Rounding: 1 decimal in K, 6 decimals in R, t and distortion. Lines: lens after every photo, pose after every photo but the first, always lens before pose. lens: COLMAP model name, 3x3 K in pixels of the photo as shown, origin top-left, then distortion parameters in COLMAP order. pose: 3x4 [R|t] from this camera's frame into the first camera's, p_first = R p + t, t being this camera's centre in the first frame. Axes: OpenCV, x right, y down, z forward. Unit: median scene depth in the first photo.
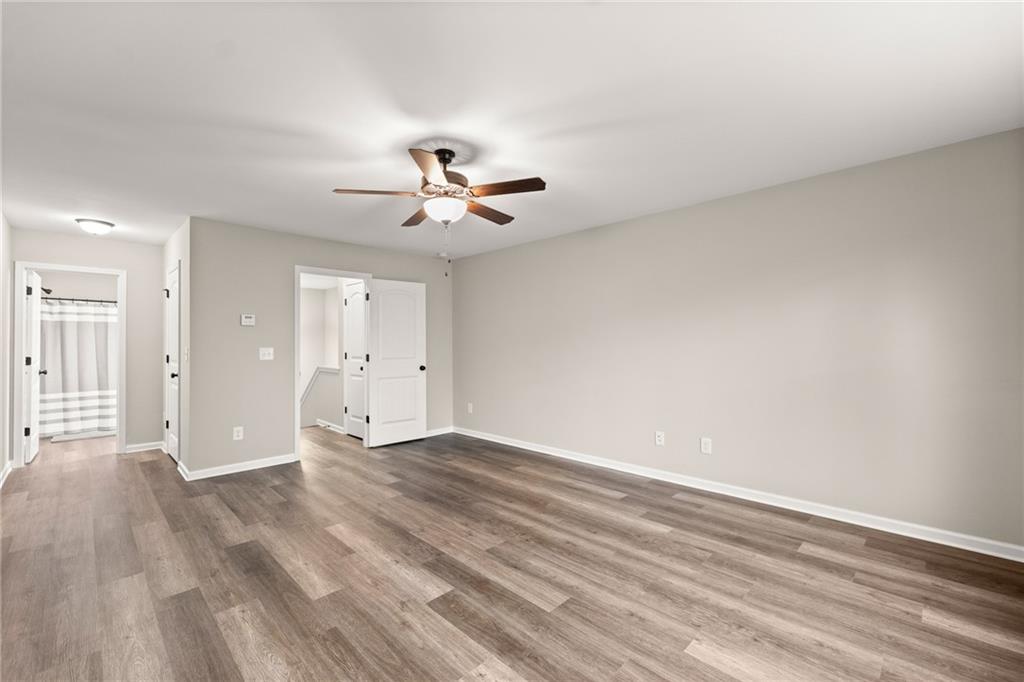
lens RADIAL K [[433.3, 0, 514.0], [0, 433.3, 338.5], [0, 0, 1]] dist [0.003724, -0.001931]
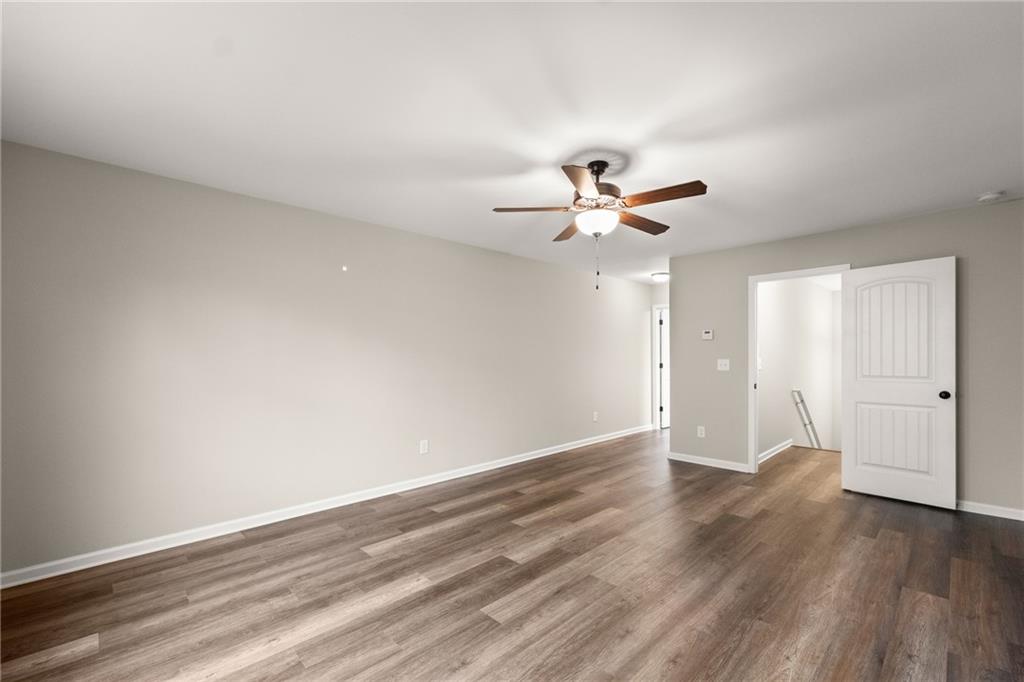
lens RADIAL K [[433.3, 0, 522.6], [0, 433.3, 362.2], [0, 0, 1]] dist [0.003724, -0.001931]
pose [[-0.006988, 0.019174, -0.999792, 0.958979], [0.013262, 0.999730, 0.019080, 0.004046], [0.999888, -0.013126, -0.007240, 0.948637]]
